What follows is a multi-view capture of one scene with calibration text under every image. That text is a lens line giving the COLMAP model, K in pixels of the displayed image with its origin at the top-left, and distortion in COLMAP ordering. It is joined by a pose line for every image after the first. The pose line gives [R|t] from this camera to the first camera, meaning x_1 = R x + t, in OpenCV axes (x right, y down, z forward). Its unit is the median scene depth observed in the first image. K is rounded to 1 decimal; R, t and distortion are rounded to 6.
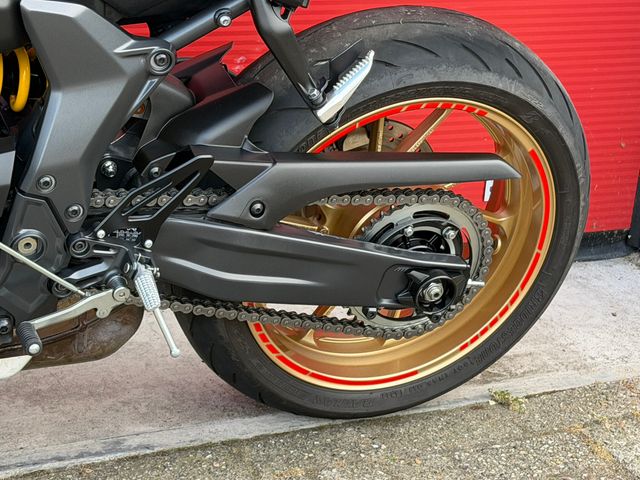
lens RADIAL K [[1530.0, 0, 319.3], [0, 1530.0, 248.9], [0, 0, 1]] dist [0.110400, 0.629691]
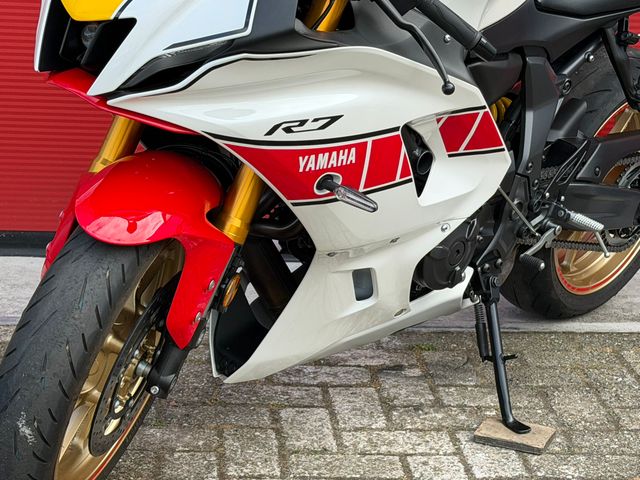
lens RADIAL K [[1522.3, 0, 329.0], [0, 1522.3, 240.6], [0, 0, 1]] dist [0.121606, 0.200894]
pose [[0.897998, -0.177735, 0.402505, -0.950541], [0.208376, 0.977483, -0.033262, 0.040713], [-0.387530, 0.113742, 0.914813, -0.382002]]
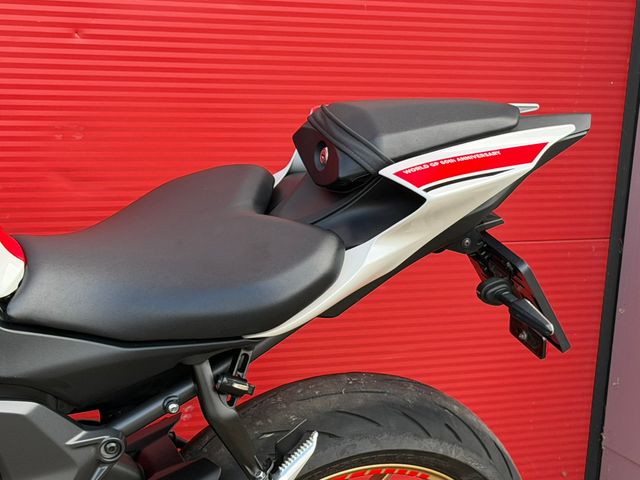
lens RADIAL K [[1530.0, 0, 319.3], [0, 1530.0, 248.9], [0, 0, 1]] dist [0.110400, 0.629691]
pose [[0.999270, -0.015879, 0.034751, 0.002550], [0.021373, 0.986239, -0.163940, -0.075341], [-0.031670, 0.164563, 0.985858, -0.038634]]
